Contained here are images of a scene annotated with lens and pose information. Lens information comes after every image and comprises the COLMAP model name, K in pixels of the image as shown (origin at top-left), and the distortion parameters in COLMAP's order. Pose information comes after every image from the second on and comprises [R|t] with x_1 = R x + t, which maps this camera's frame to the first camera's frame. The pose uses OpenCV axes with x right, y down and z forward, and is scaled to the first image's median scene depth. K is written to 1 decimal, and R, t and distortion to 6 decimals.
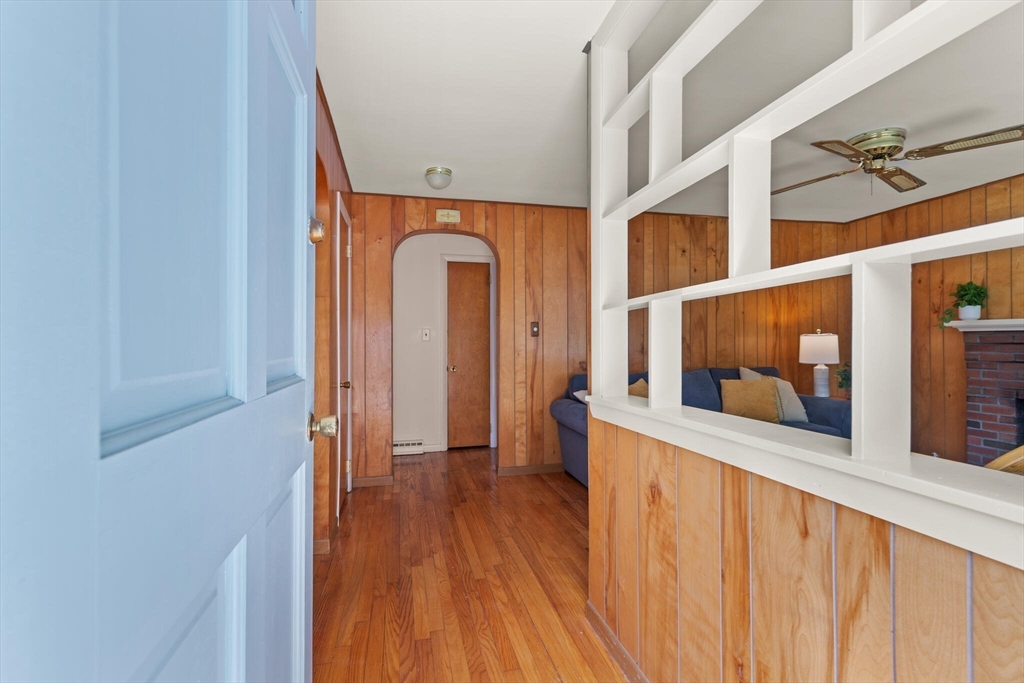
lens RADIAL K [[462.9, 0, 513.4], [0, 462.9, 341.2], [0, 0, 1]] dist [-0.002976, -0.000811]
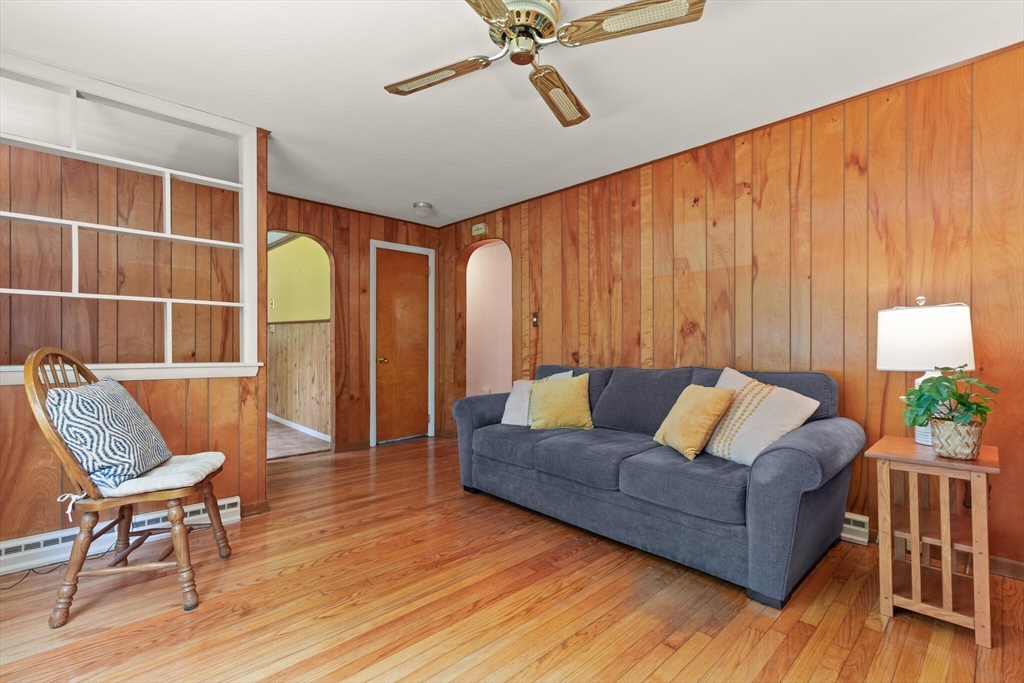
lens RADIAL K [[462.9, 0, 512.1], [0, 462.9, 338.8], [0, 0, 1]] dist [-0.002976, -0.000811]
pose [[0.492995, 0.003057, -0.870027, 0.910617], [-0.001595, 0.999995, 0.002610, 0.013769], [0.870031, 0.000101, 0.492998, 0.448227]]
